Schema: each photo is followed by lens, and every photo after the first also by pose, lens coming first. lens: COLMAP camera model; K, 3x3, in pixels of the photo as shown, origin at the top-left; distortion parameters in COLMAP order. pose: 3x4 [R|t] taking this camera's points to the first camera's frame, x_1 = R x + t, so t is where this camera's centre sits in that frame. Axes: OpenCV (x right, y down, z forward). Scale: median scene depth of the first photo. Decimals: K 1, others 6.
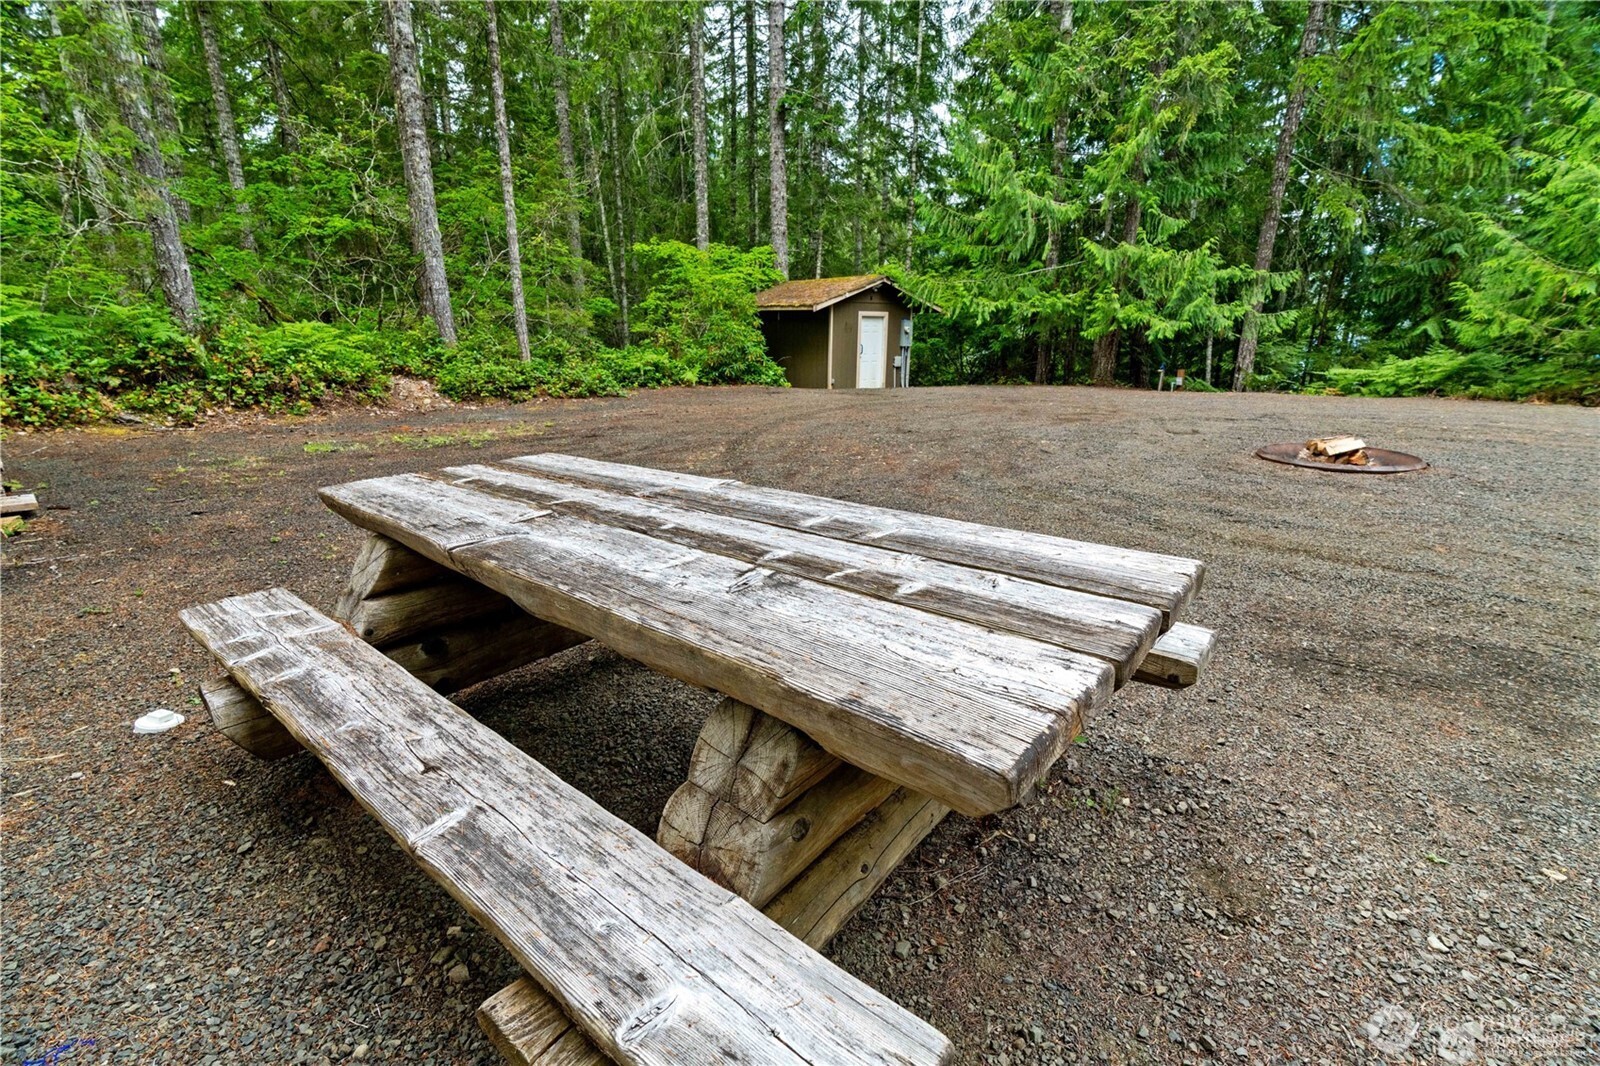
lens RADIAL K [[726.1, 0, 807.9], [0, 726.1, 530.8], [0, 0, 1]] dist [-0.001184, -0.000148]
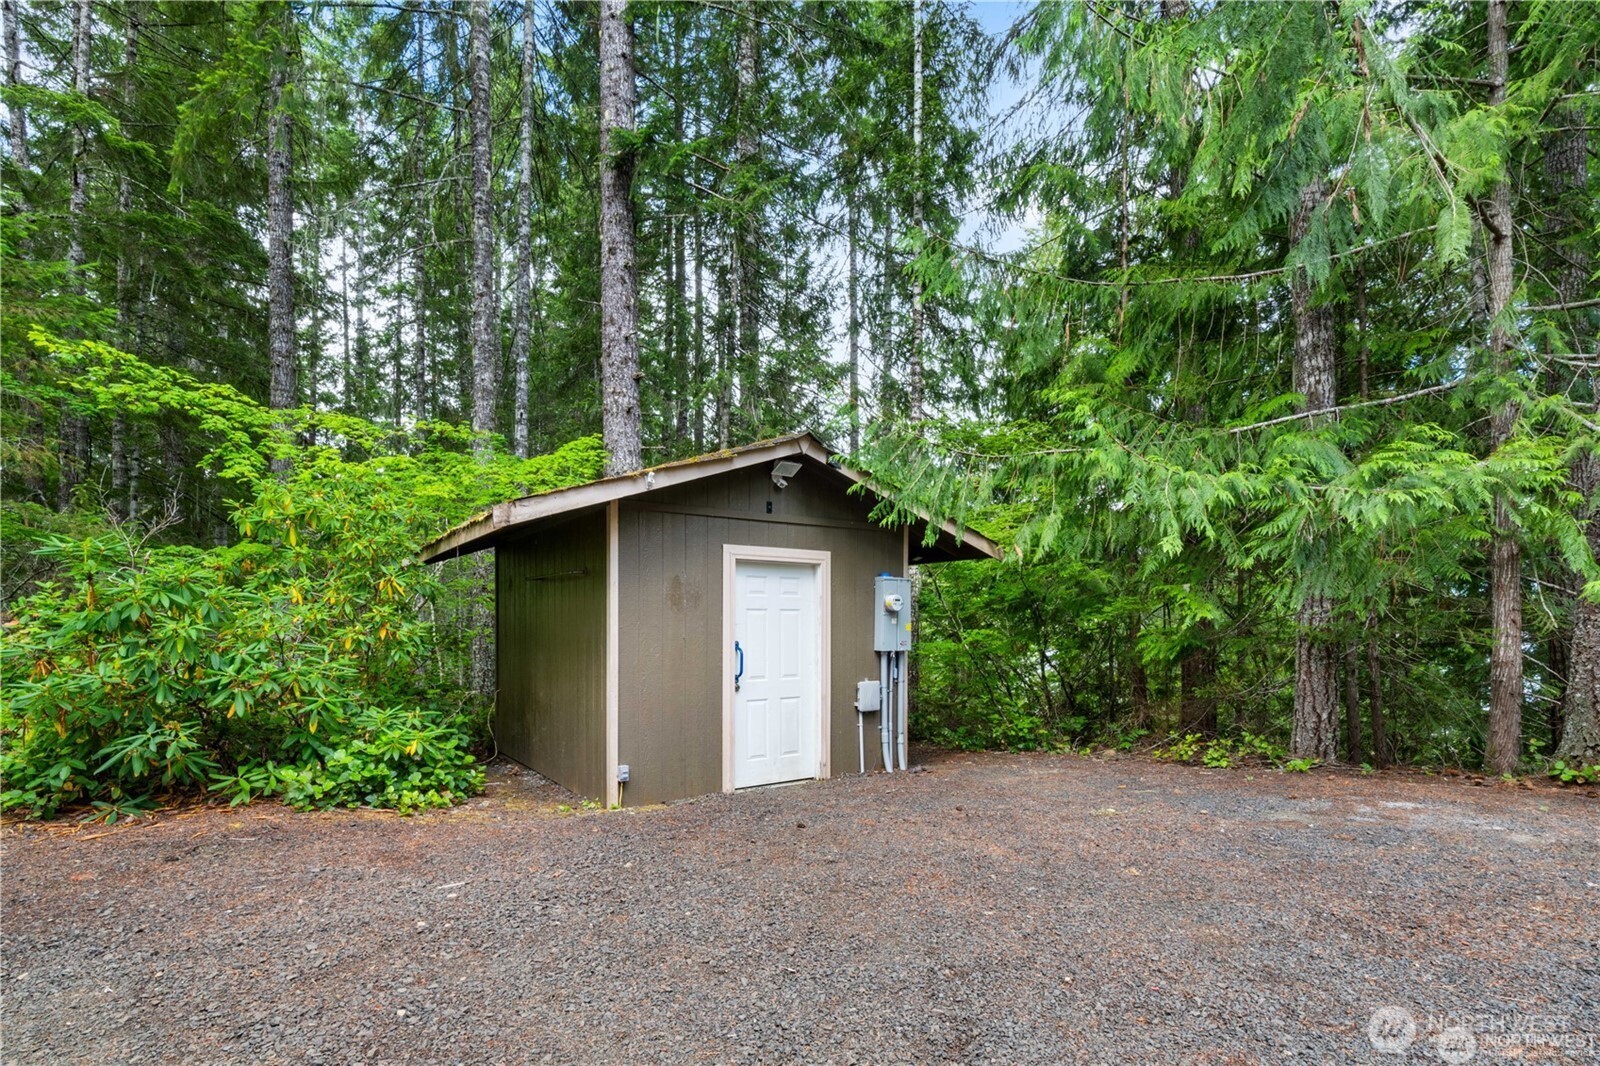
lens RADIAL K [[726.1, 0, 805.2], [0, 726.1, 596.3], [0, 0, 1]] dist [-0.001184, -0.000148]
pose [[0.997551, -0.011942, -0.068916, 0.131664], [-0.010043, 0.950652, -0.310096, -0.191938], [0.069218, 0.310029, 0.948204, 0.742794]]
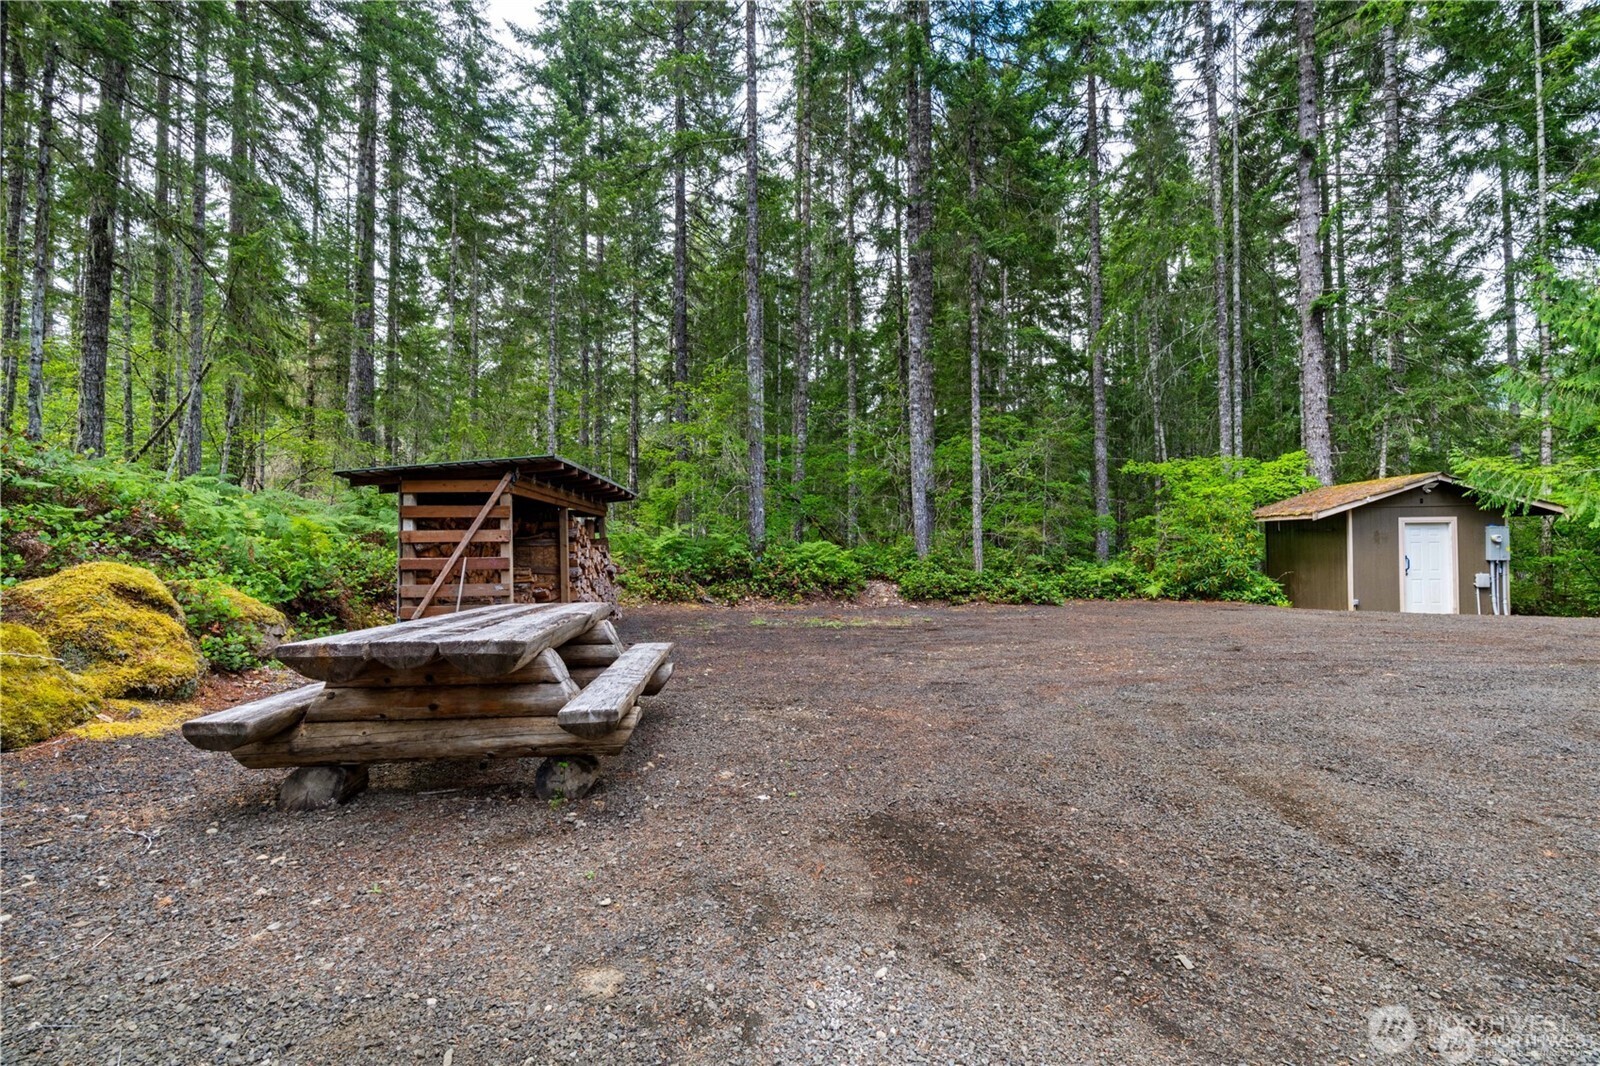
lens RADIAL K [[726.1, 0, 802.7], [0, 726.1, 532.4], [0, 0, 1]] dist [-0.001184, -0.000148]
pose [[0.676950, -0.030551, -0.735395, 0.221515], [-0.185423, 0.959835, -0.210561, 0.002787], [0.712290, 0.278898, 0.644095, 0.026651]]
